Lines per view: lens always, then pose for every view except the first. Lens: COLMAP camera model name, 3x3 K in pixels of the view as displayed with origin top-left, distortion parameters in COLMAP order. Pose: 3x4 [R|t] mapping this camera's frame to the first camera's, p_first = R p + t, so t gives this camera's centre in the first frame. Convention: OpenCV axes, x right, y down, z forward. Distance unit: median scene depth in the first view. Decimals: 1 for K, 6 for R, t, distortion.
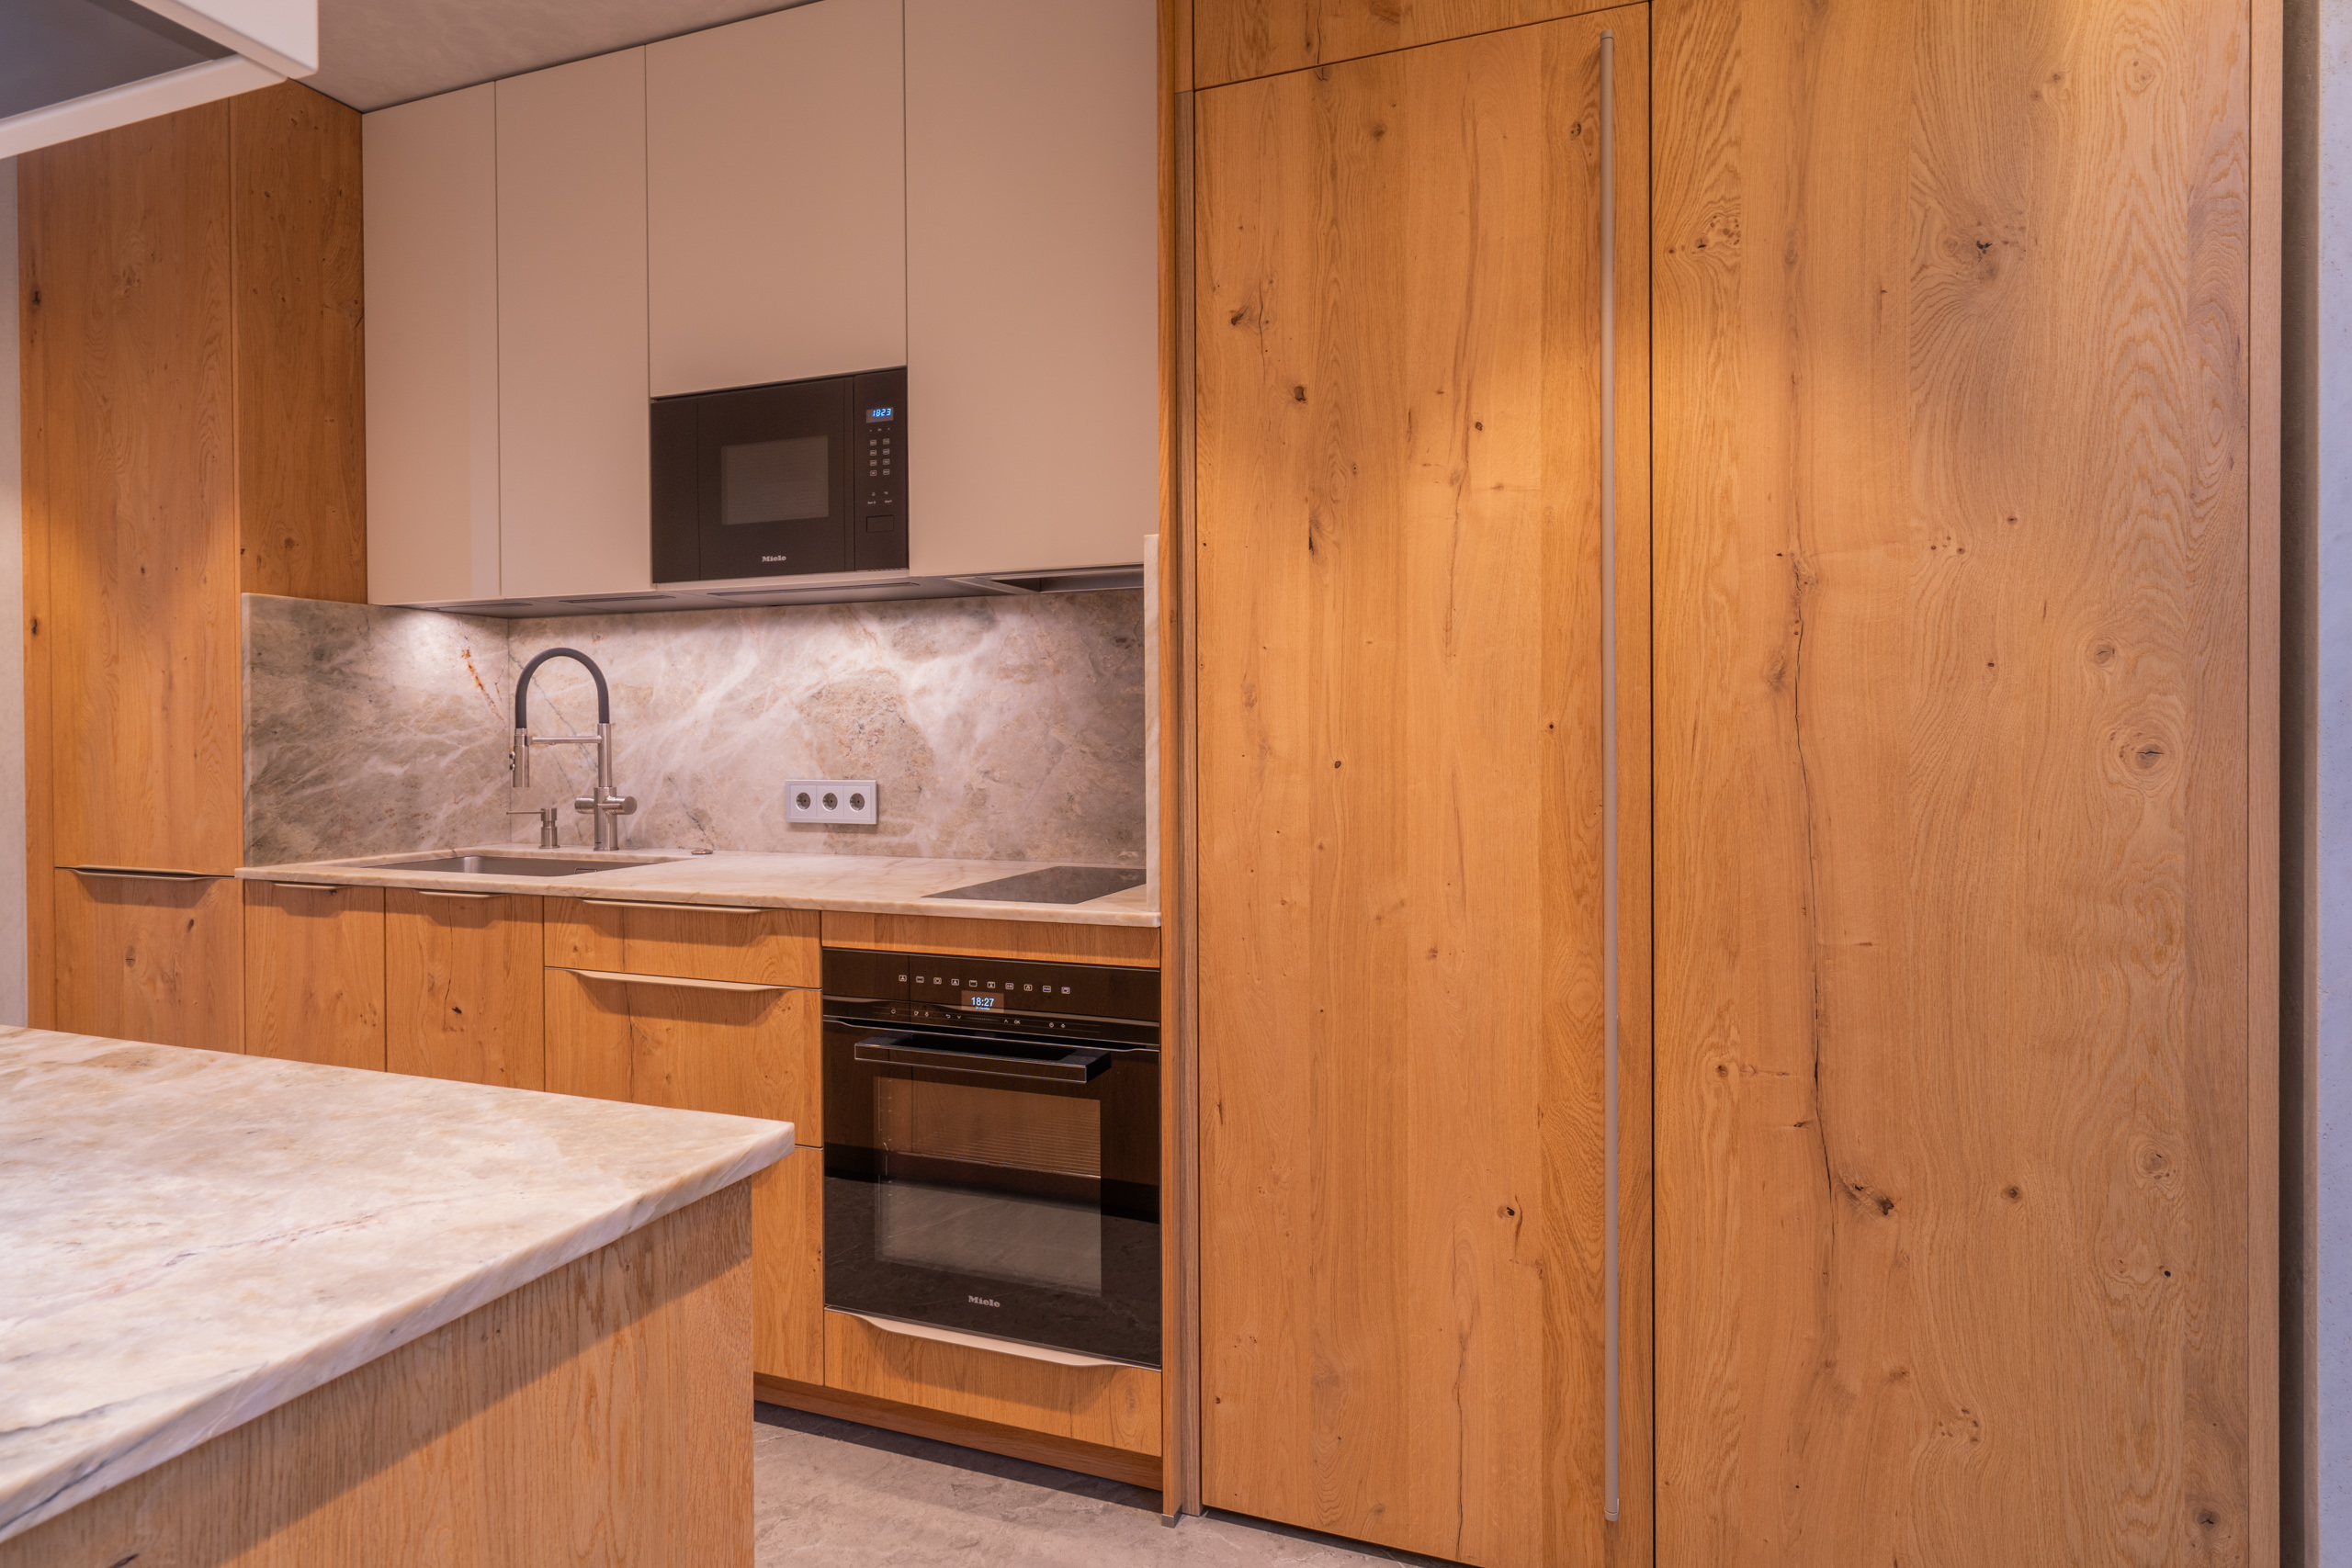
lens RADIAL K [[1216.0, 0, 1177.4], [0, 1216.0, 735.0], [0, 0, 1]] dist [-0.001623, -0.000220]
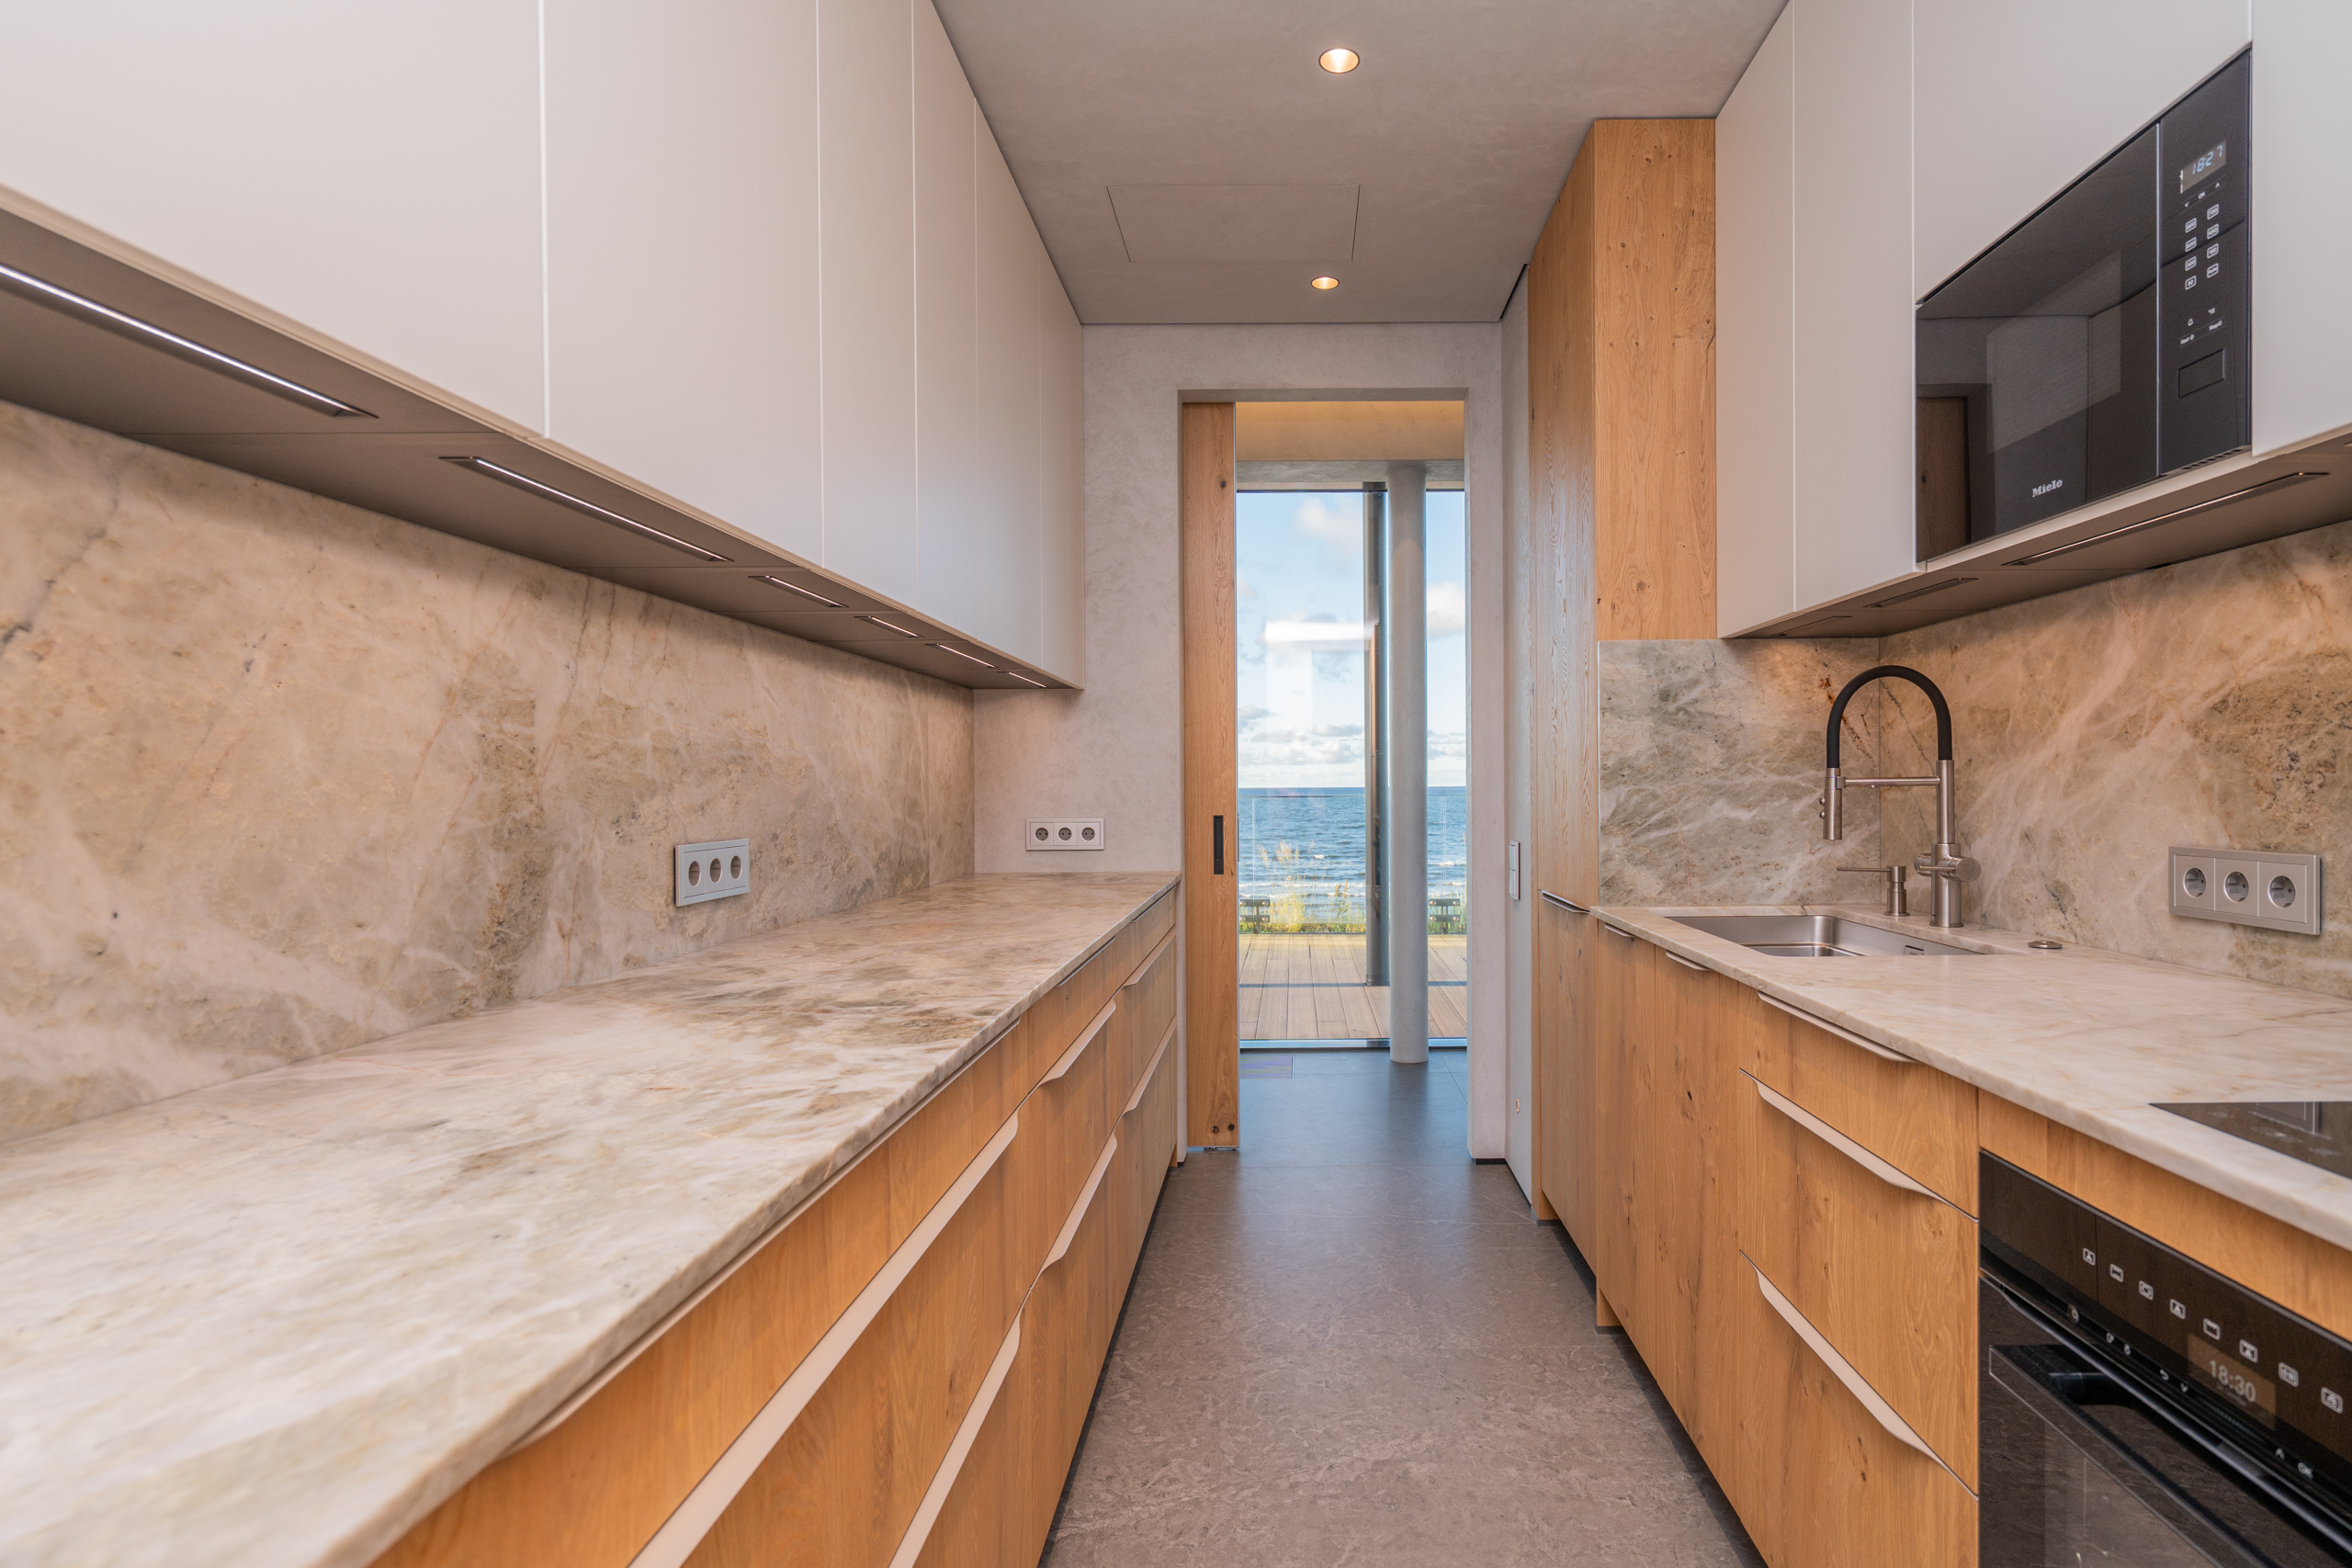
lens RADIAL K [[1213.8, 0, 1179.4], [0, 1213.8, 798.4], [0, 0, 1]] dist [-0.001292, -0.000033]
pose [[0.372929, 0.009578, -0.927811, 0.059184], [0.008371, 0.999871, 0.013686, 0.000205], [0.927822, -0.012871, 0.372800, 0.282365]]
